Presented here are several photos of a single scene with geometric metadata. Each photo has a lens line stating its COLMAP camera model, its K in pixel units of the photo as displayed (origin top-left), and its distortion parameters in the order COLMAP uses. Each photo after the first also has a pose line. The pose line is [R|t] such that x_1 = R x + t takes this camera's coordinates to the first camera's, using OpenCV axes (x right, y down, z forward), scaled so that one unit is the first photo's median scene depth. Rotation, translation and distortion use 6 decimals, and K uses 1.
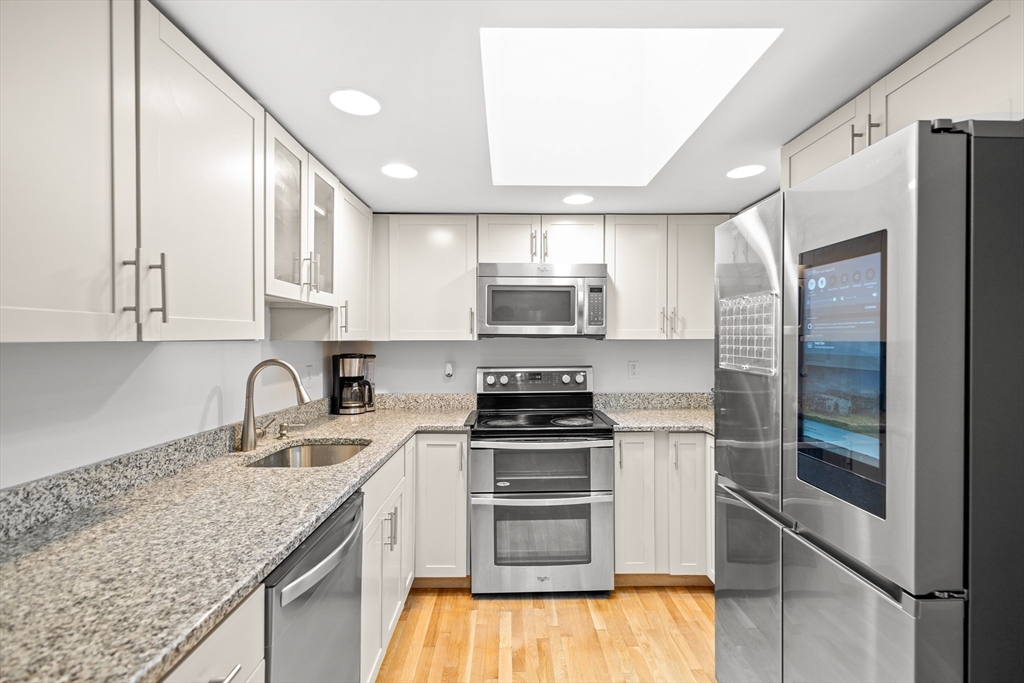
lens RADIAL K [[473.4, 0, 516.7], [0, 473.4, 342.5], [0, 0, 1]] dist [0.012055, -0.004135]
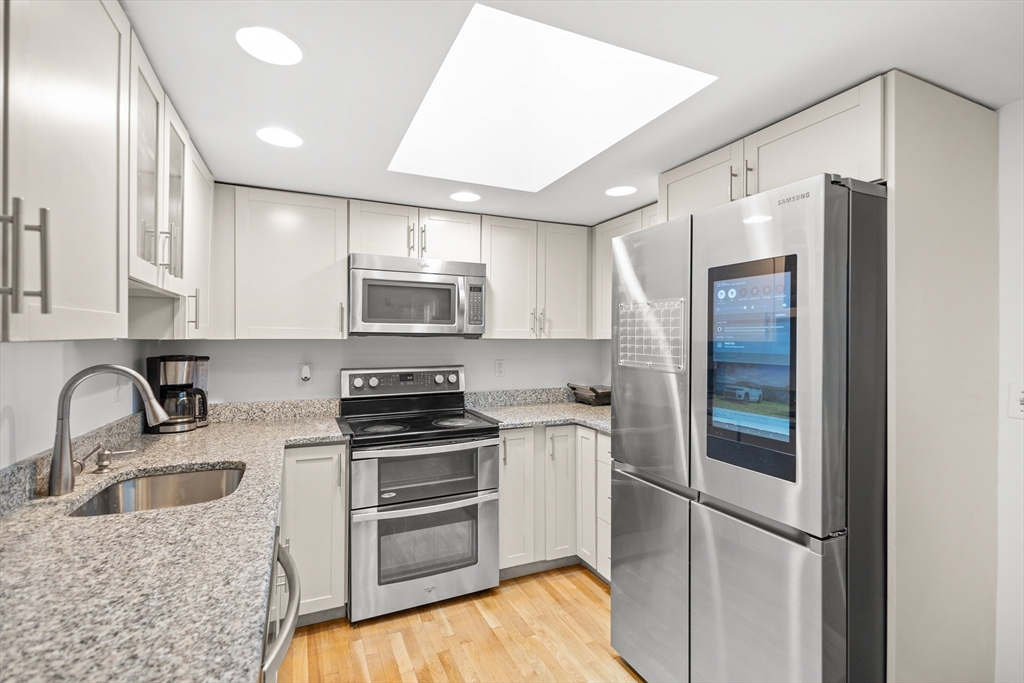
lens RADIAL K [[473.4, 0, 514.2], [0, 473.4, 339.5], [0, 0, 1]] dist [0.012055, -0.004135]
pose [[0.917283, 0.002698, 0.398227, -0.208516], [-0.001630, 0.999994, -0.003021, -0.002454], [-0.398233, 0.002121, 0.917282, 0.067963]]
